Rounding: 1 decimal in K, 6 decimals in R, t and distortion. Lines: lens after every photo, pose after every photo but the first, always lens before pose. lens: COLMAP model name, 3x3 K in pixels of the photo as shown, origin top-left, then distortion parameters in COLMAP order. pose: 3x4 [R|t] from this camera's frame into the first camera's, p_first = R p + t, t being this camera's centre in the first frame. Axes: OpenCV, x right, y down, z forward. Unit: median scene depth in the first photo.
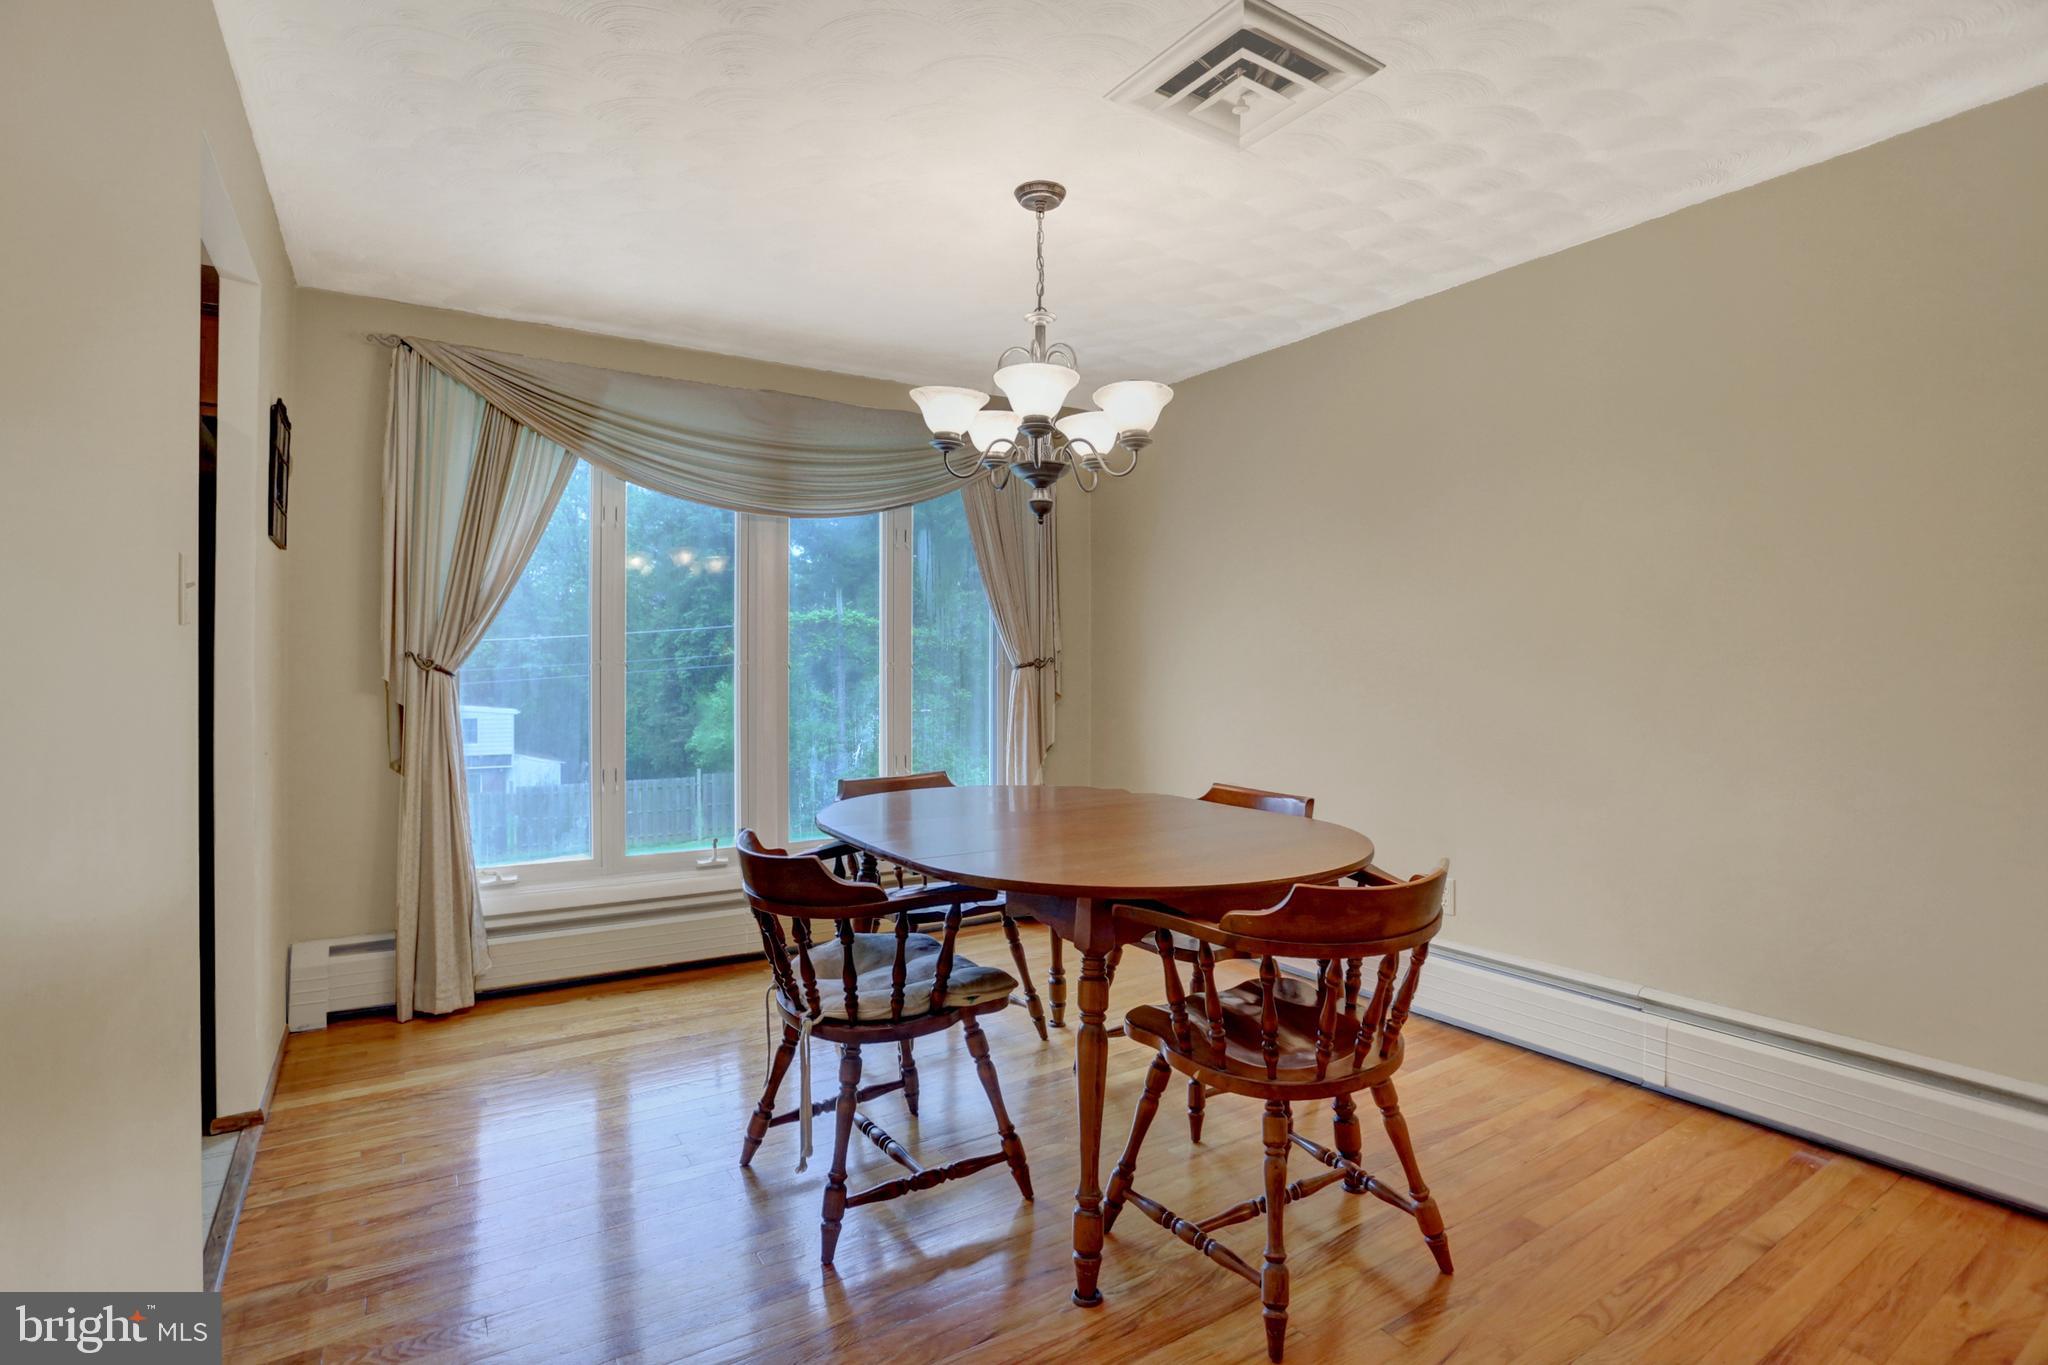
lens RADIAL K [[1002.5, 0, 1002.5], [0, 1002.5, 675.1], [0, 0, 1]] dist [-0.068232, 0.029714]
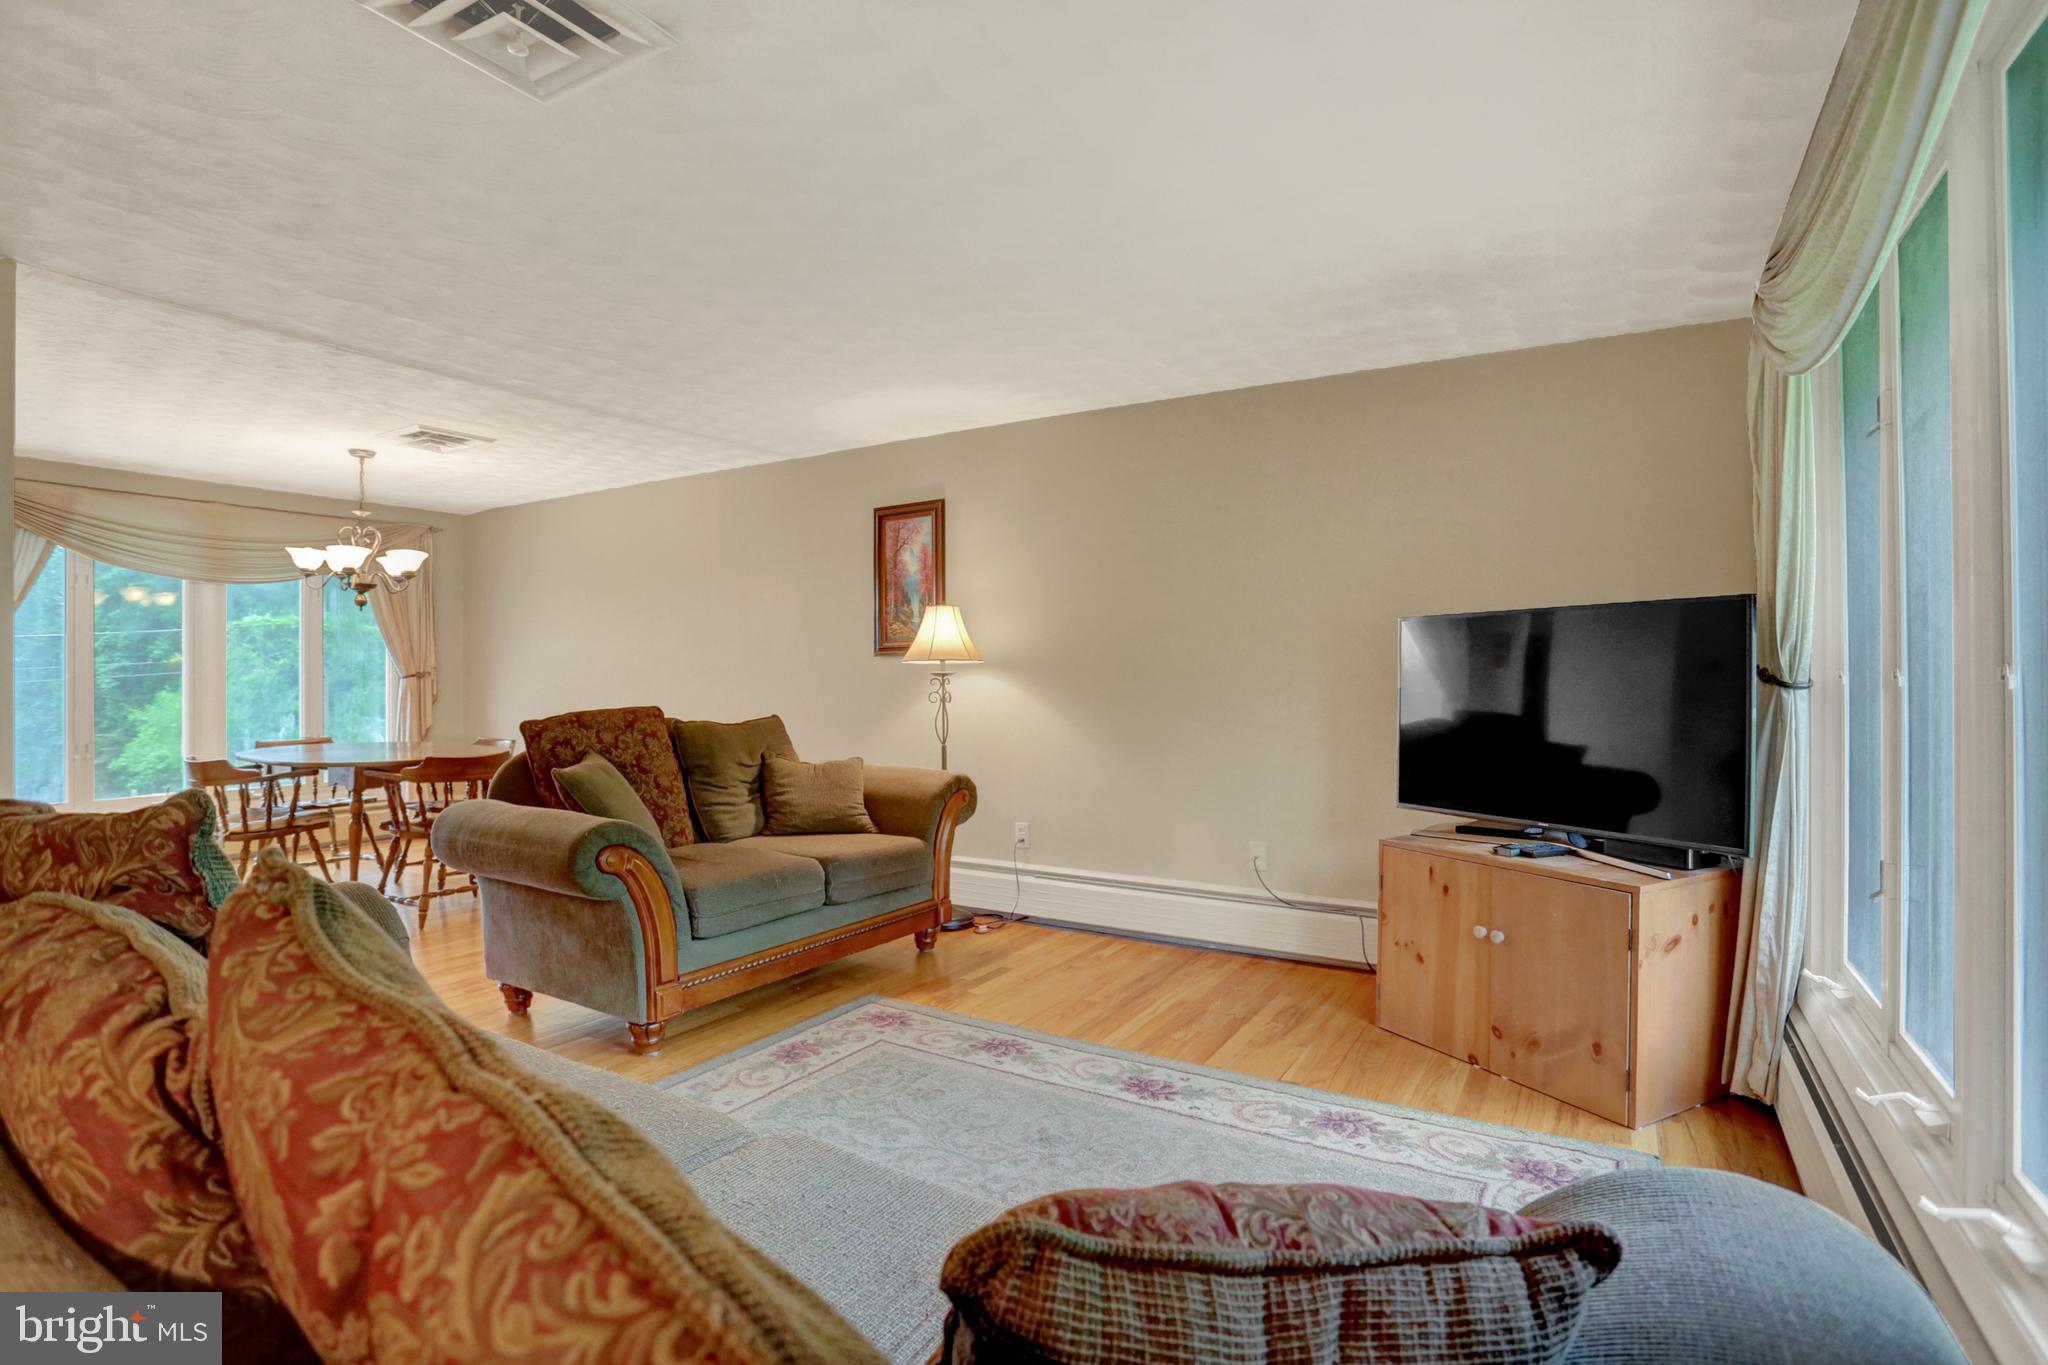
lens RADIAL K [[967.9, 0, 1024.0], [0, 967.9, 682.5], [0, 0, 1]] dist [-0.071054, 0.023917]
pose [[0.889429, -0.003943, 0.457057, 0.247429], [0.003877, 0.999992, 0.001083, 0.001977], [-0.457057, 0.000809, 0.889437, -0.924204]]
